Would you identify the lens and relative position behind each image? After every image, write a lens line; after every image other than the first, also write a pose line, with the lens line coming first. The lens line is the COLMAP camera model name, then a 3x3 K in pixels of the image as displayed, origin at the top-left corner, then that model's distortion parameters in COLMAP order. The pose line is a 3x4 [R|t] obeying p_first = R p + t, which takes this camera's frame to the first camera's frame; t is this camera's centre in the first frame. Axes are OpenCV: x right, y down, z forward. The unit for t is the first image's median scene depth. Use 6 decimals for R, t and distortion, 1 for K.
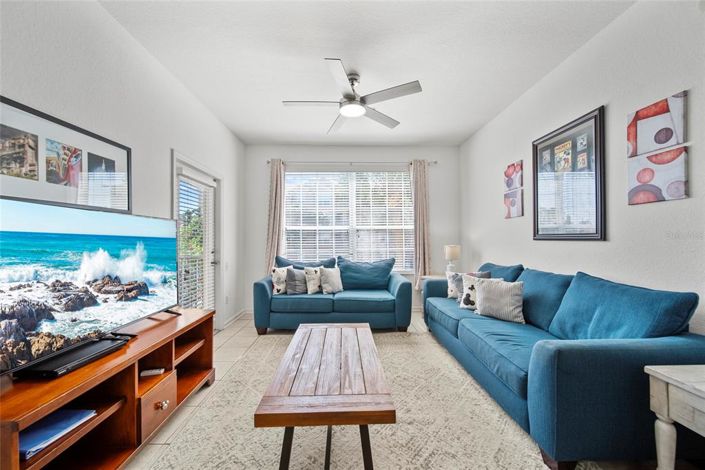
lens RADIAL K [[251.5, 0, 350.8], [0, 251.5, 237.5], [0, 0, 1]] dist [-0.000276, -0.000064]
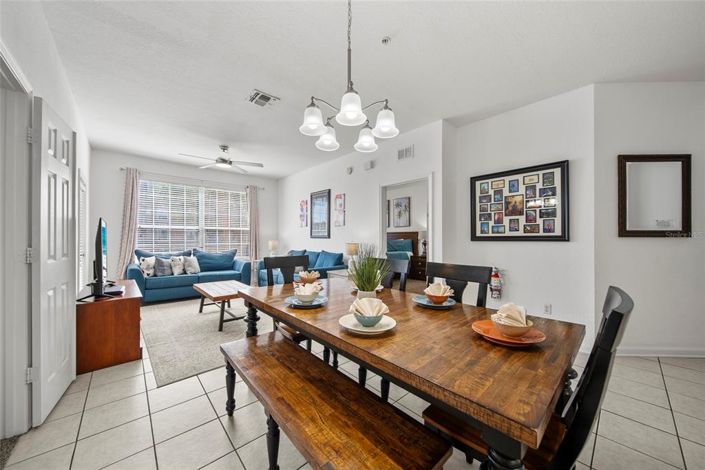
lens RADIAL K [[251.5, 0, 350.8], [0, 251.5, 237.5], [0, 0, 1]] dist [-0.000276, -0.000064]
pose [[0.761315, 0.009434, 0.648313, -0.331977], [-0.015547, 0.999872, 0.003707, -0.006570], [-0.648195, -0.012901, 0.761365, -0.700032]]
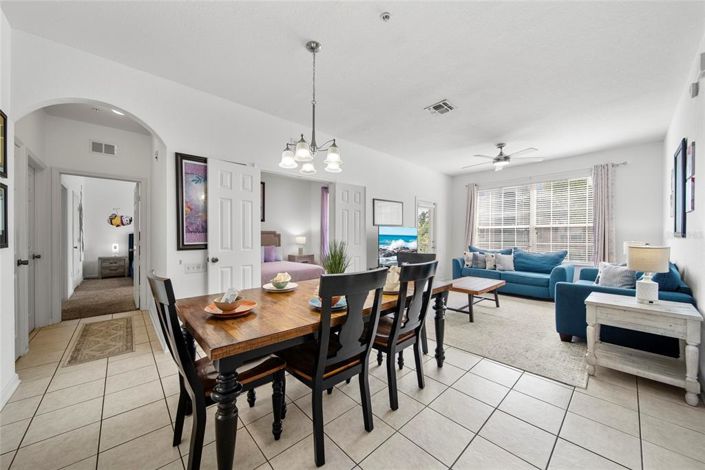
lens RADIAL K [[251.5, 0, 350.8], [0, 251.5, 237.5], [0, 0, 1]] dist [-0.000276, -0.000064]
pose [[0.654512, 0.010745, -0.755975, 0.477796], [0.003499, 0.999845, 0.017241, -0.009972], [0.756044, -0.013929, 0.654373, -0.708644]]
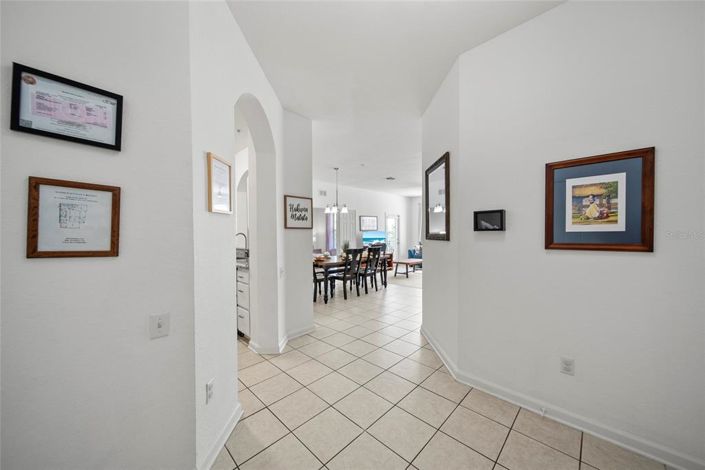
lens RADIAL K [[251.5, 0, 350.8], [0, 251.5, 237.5], [0, 0, 1]] dist [-0.000276, -0.000064]
pose [[0.688896, 0.009759, -0.724795, 1.250570], [0.012707, 0.999593, 0.025537, -0.053727], [0.724749, -0.026802, 0.688491, -1.486891]]
